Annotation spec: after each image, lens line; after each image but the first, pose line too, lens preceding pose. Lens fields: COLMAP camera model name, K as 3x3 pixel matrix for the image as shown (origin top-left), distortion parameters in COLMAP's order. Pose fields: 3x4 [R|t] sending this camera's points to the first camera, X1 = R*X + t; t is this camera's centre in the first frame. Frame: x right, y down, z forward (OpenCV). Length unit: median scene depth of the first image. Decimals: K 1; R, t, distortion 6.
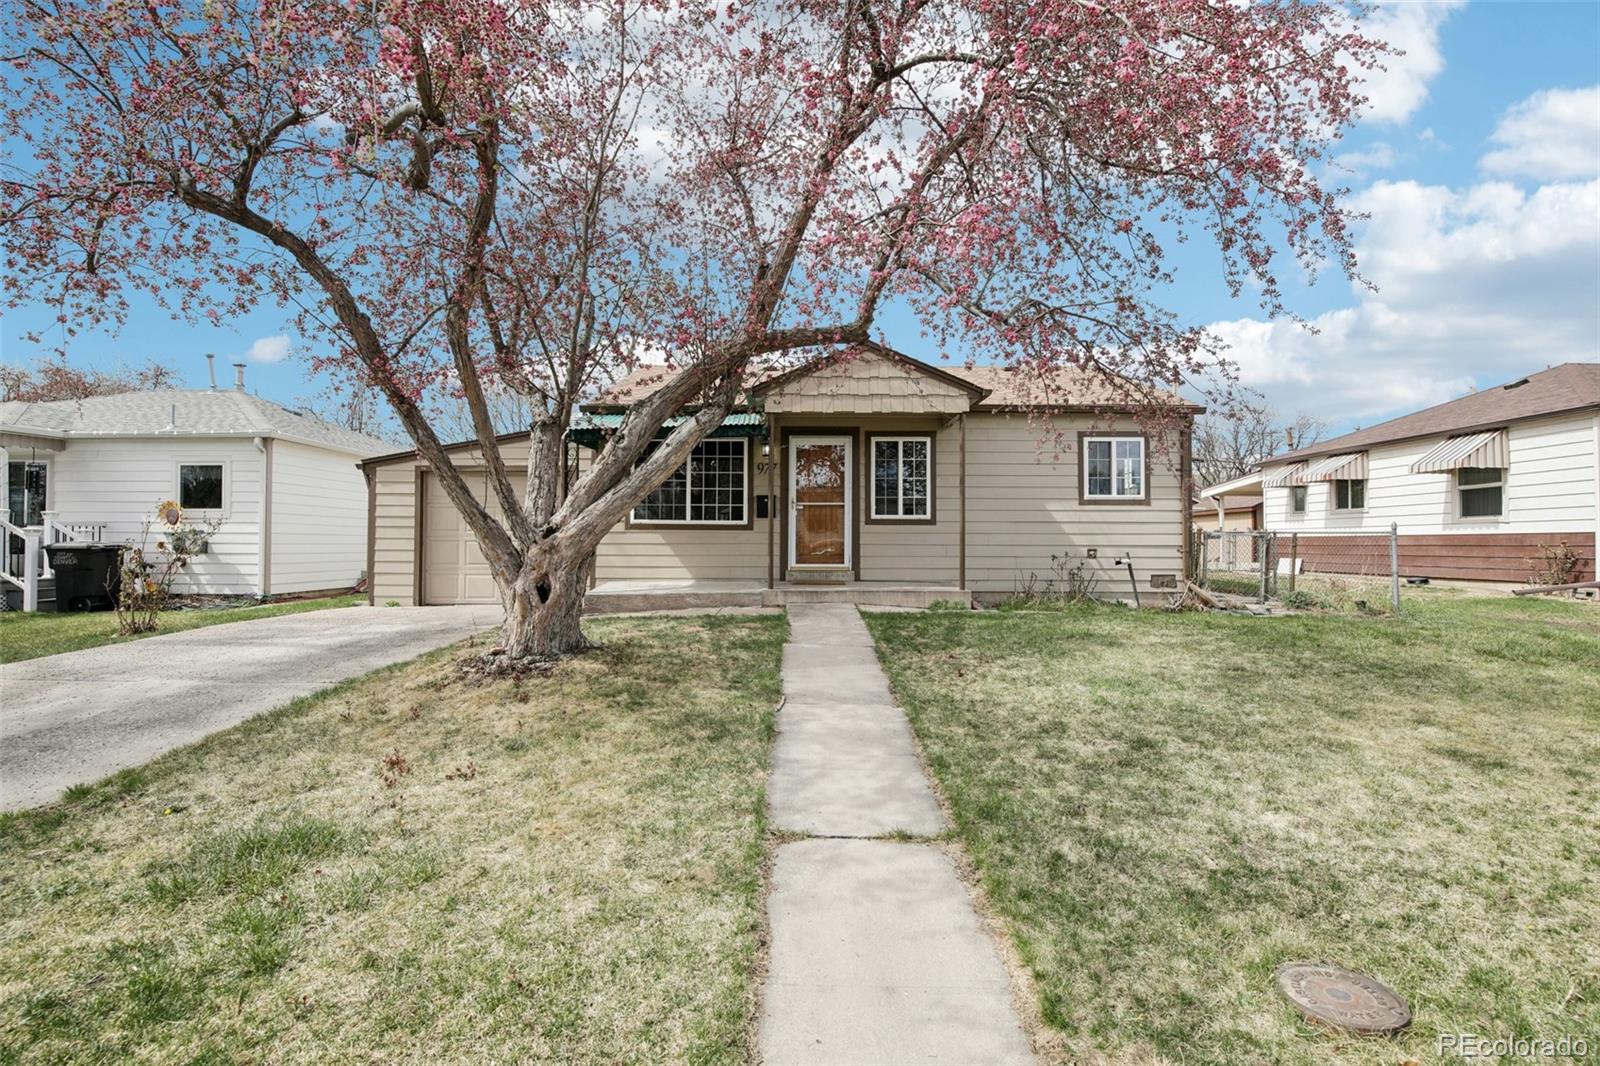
lens RADIAL K [[694.9, 0, 795.8], [0, 694.9, 525.3], [0, 0, 1]] dist [-0.014780, -0.000383]
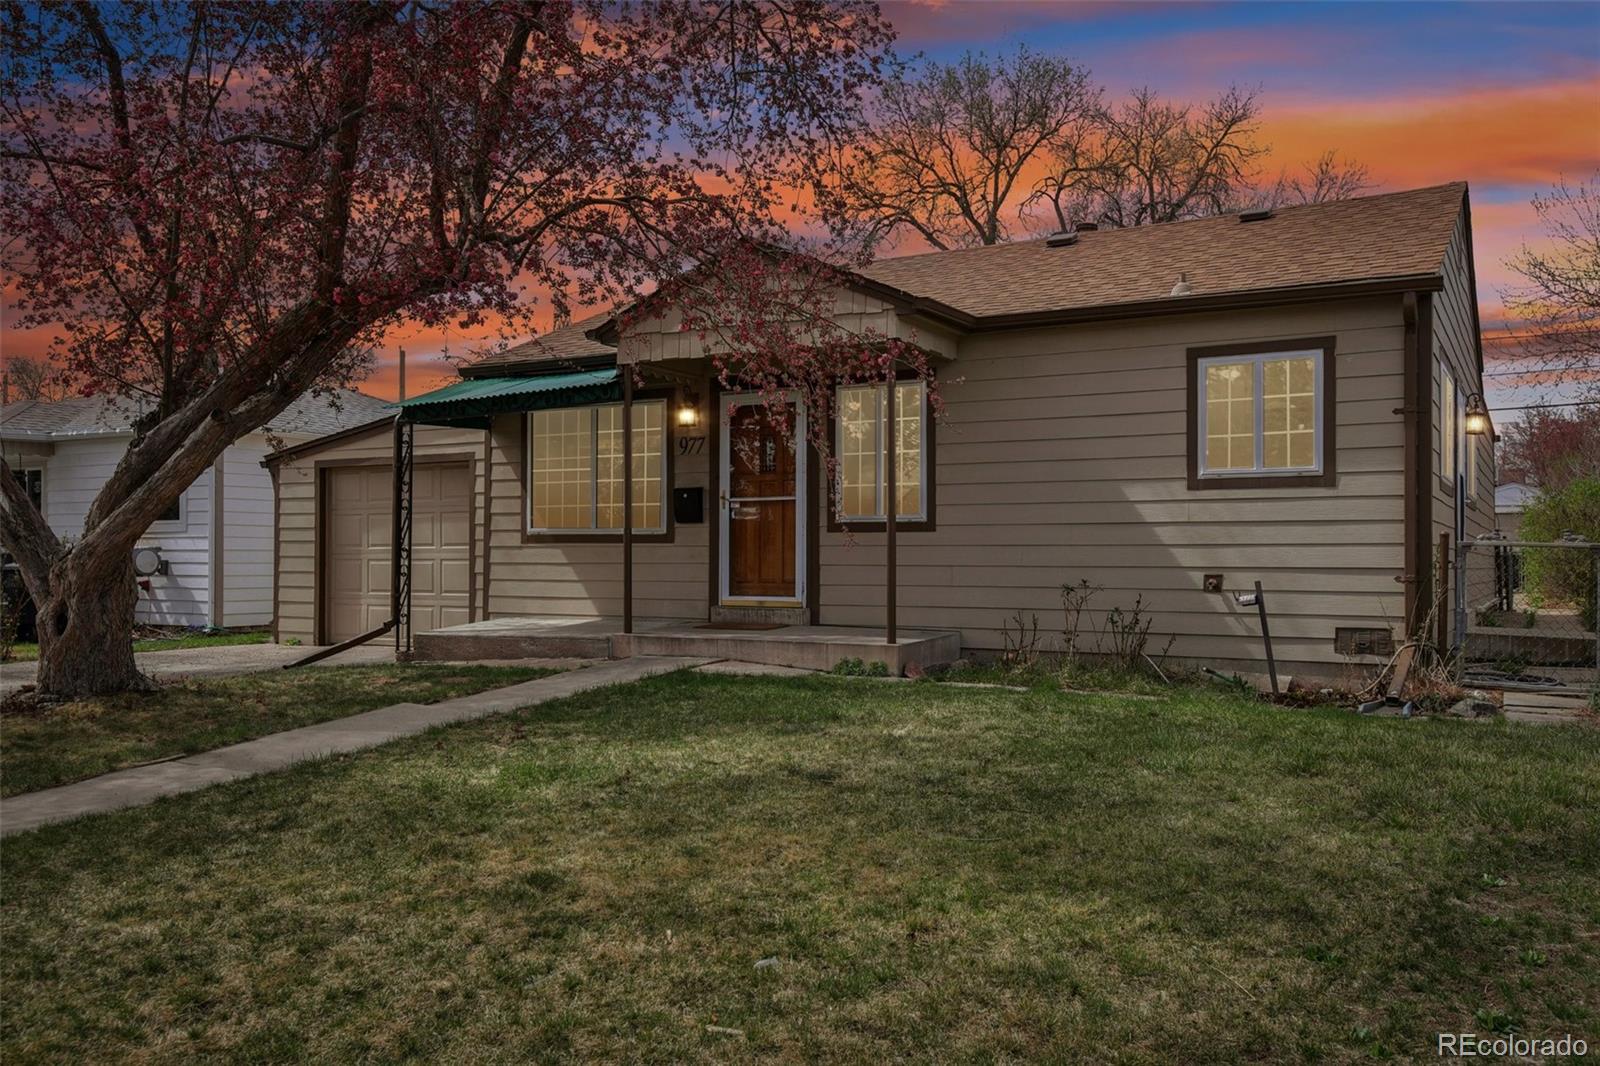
lens RADIAL K [[1303.1, 0, 800.0], [0, 1303.1, 533.0], [0, 0, 1]] dist [0.026261, 0.017816]
pose [[0.873267, -0.010955, -0.487118, 0.633269], [0.013521, 0.999907, 0.001753, -0.002432], [0.487054, -0.008117, 0.873334, 0.001155]]
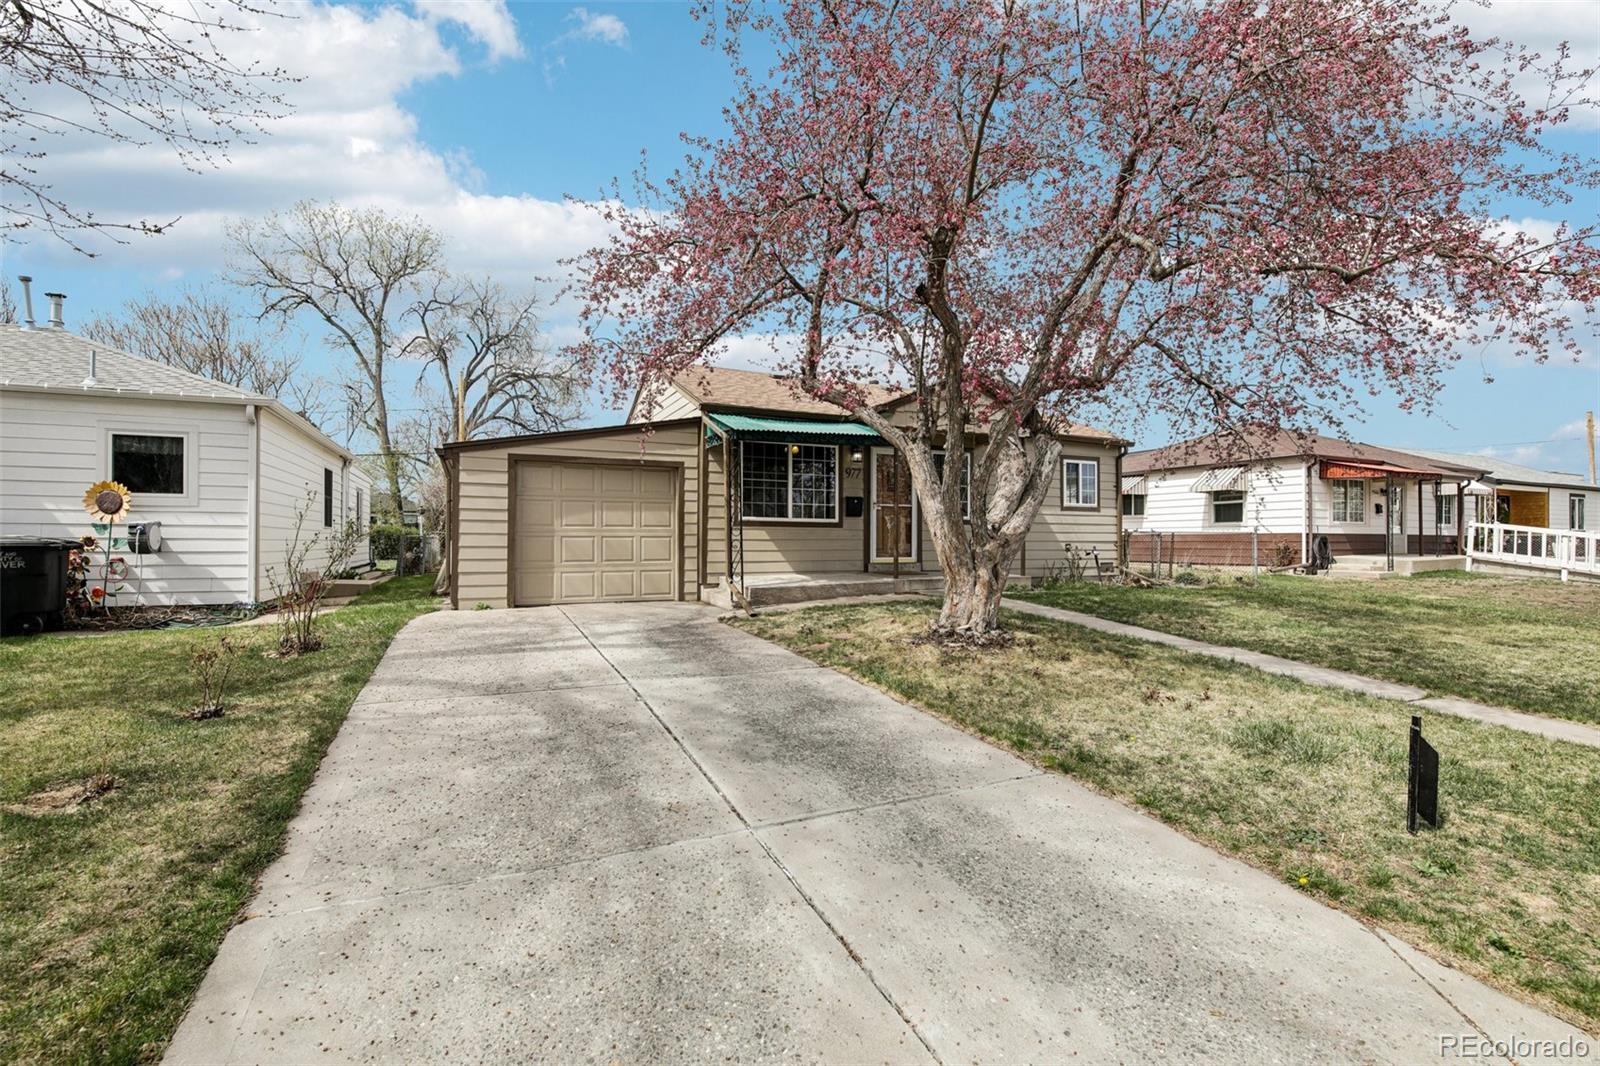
lens RADIAL K [[694.9, 0, 795.8], [0, 694.9, 525.3], [0, 0, 1]] dist [-0.014780, -0.000383]
pose [[0.905993, 0.009404, 0.423188, -0.607490], [-0.010953, 0.999939, 0.001229, 0.002693], [-0.423150, -0.005749, 0.906041, 0.017505]]
